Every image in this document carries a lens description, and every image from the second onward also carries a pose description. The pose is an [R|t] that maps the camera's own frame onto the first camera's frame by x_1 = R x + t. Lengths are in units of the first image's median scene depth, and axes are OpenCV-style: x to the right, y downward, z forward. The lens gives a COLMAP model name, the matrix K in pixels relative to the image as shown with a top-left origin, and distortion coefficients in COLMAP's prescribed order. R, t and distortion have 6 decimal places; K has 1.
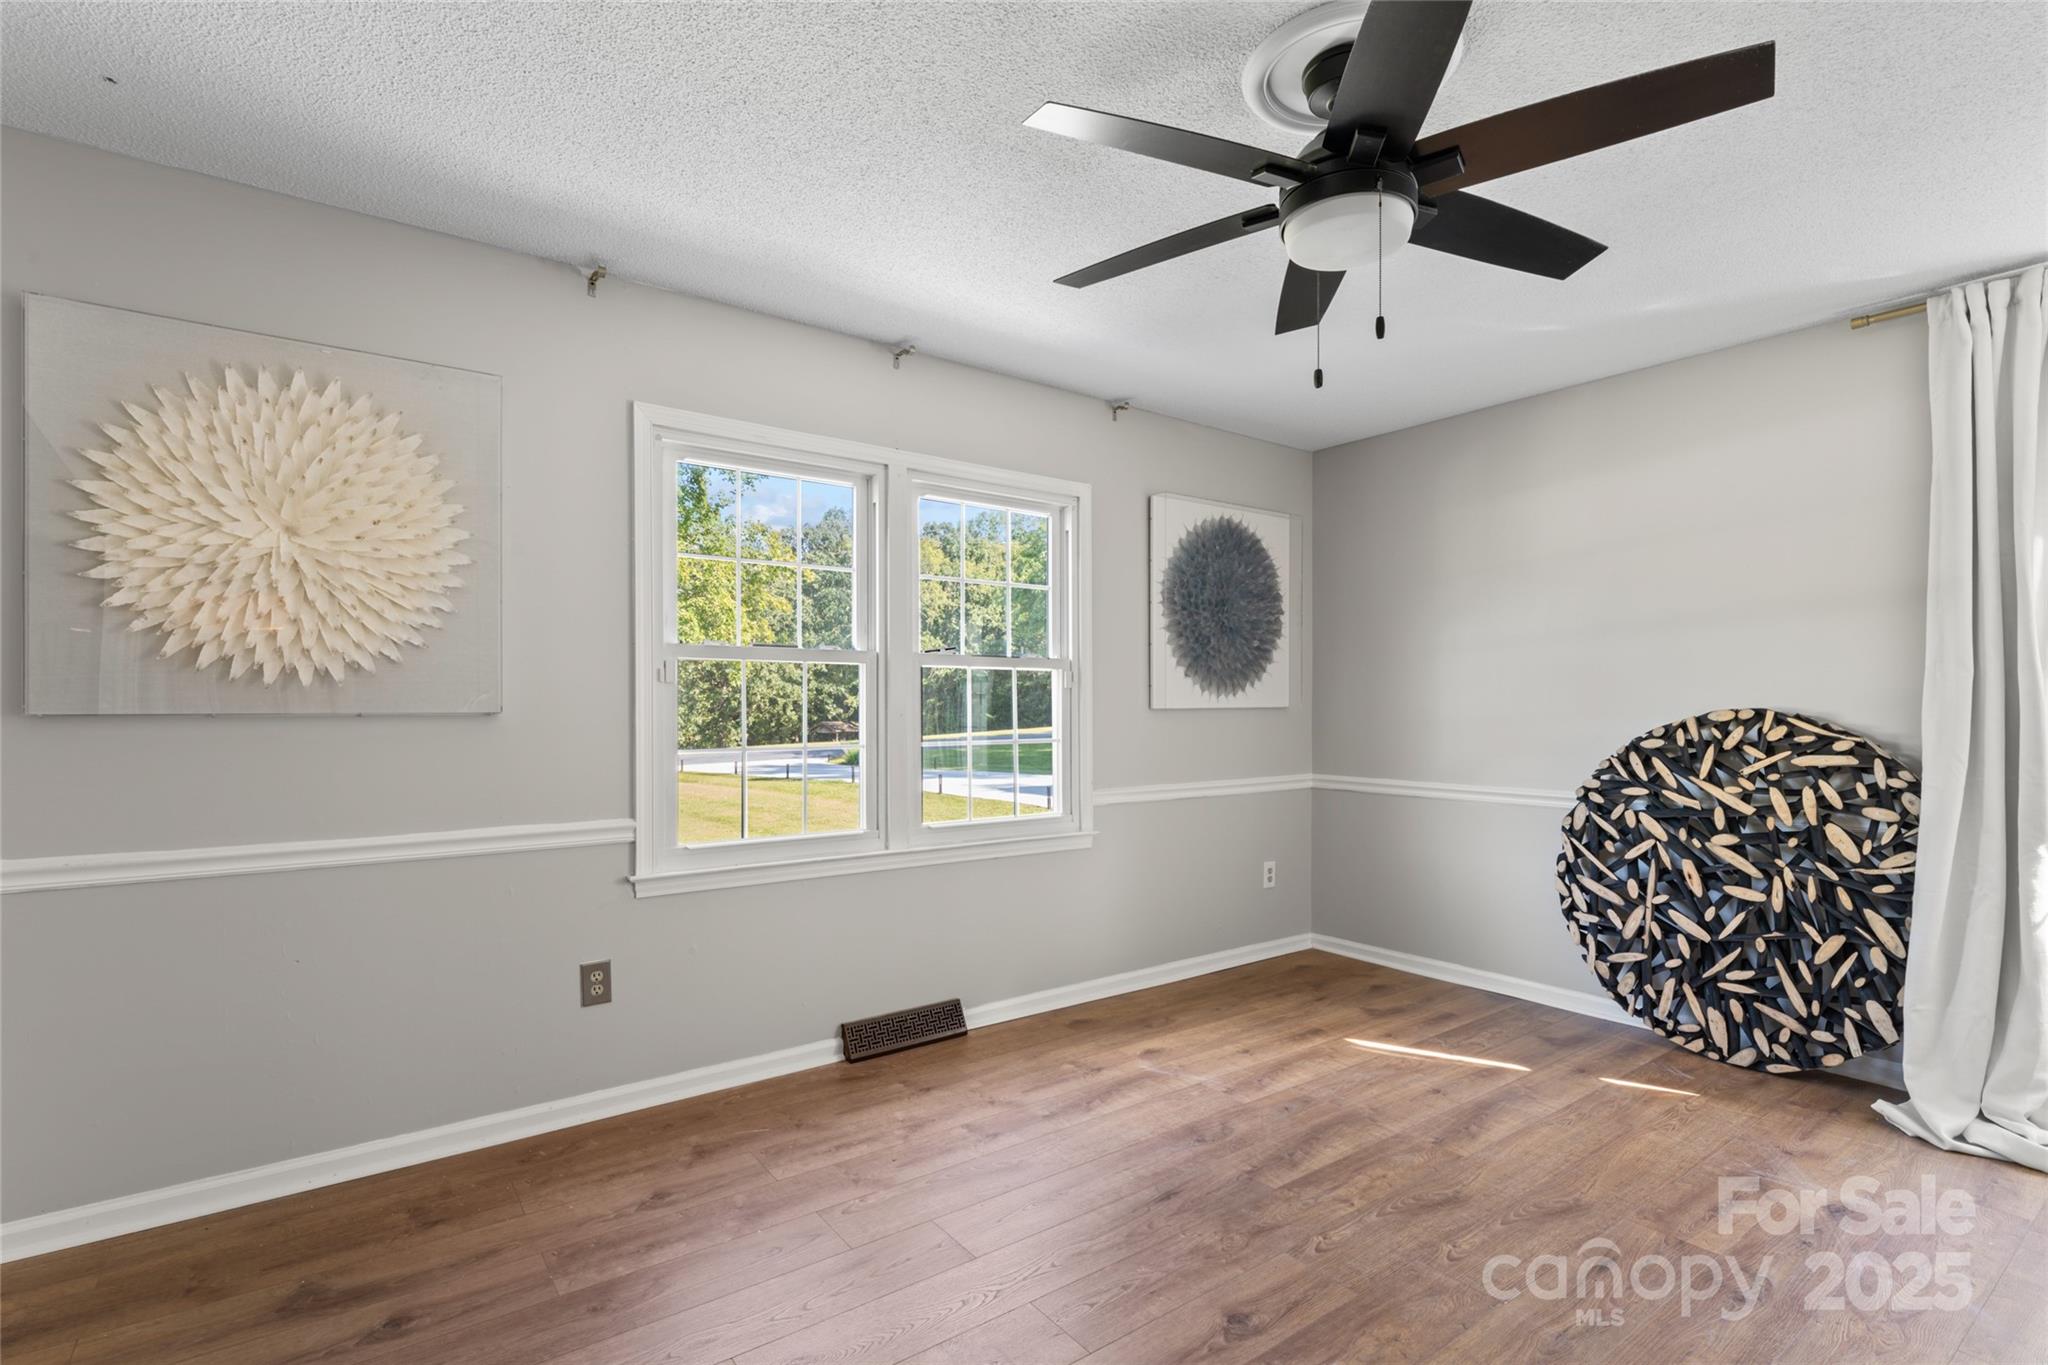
lens RADIAL K [[951.9, 0, 1003.7], [0, 951.9, 722.5], [0, 0, 1]] dist [-0.000894, -0.001007]
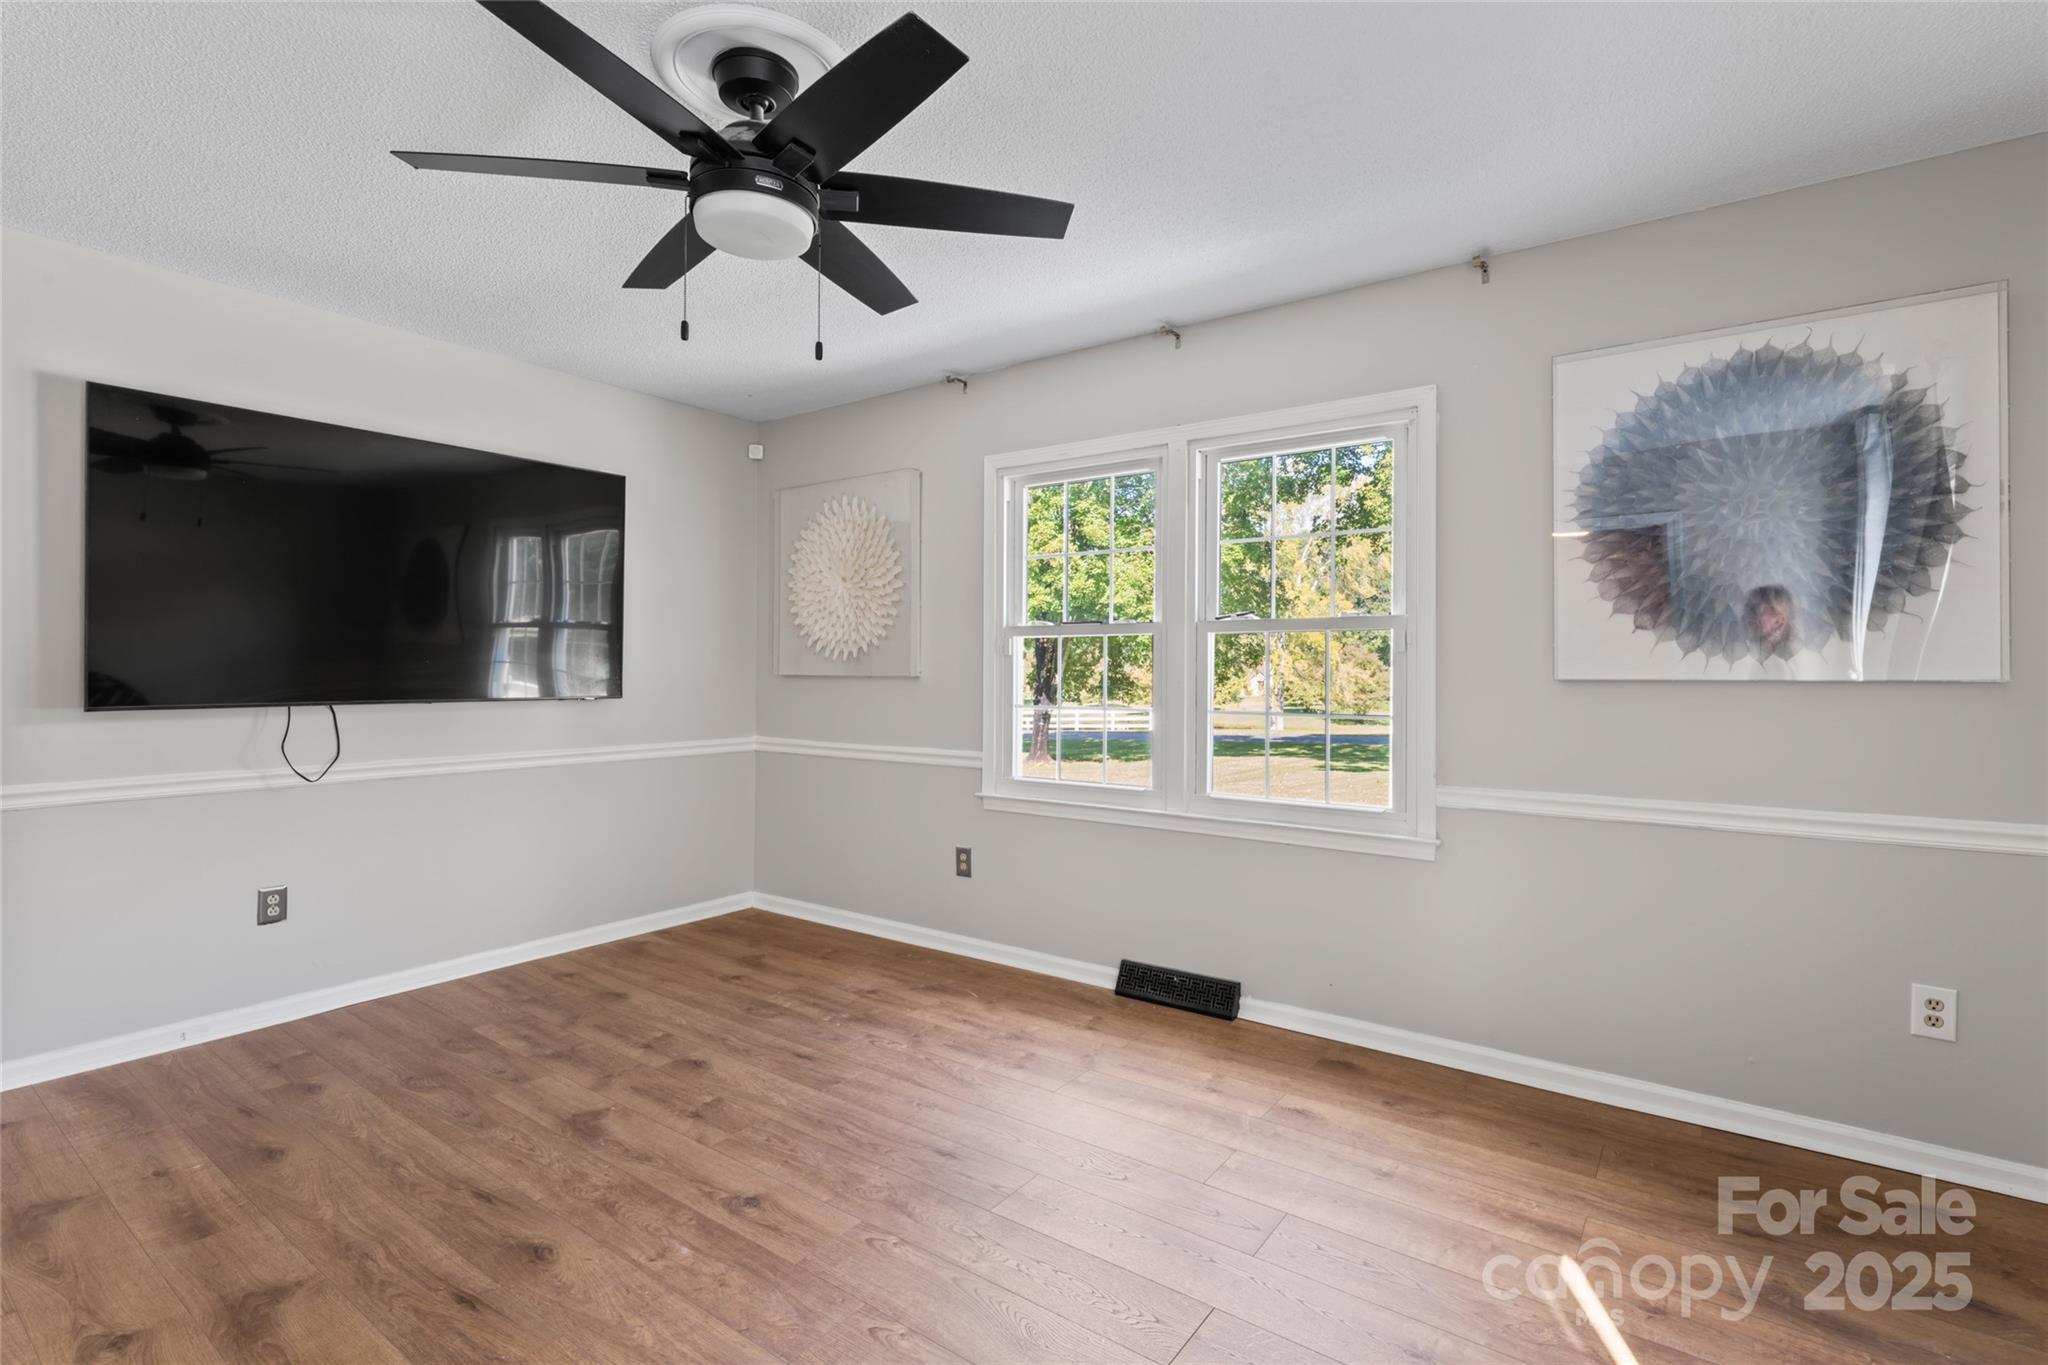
lens RADIAL K [[951.9, 0, 1042.7], [0, 951.9, 669.2], [0, 0, 1]] dist [-0.000894, -0.001007]
pose [[0.321333, 0.000840, -0.946966, 0.883294], [-0.019985, 0.999783, -0.005895, -0.013244], [0.946755, 0.020820, 0.321280, 0.569641]]
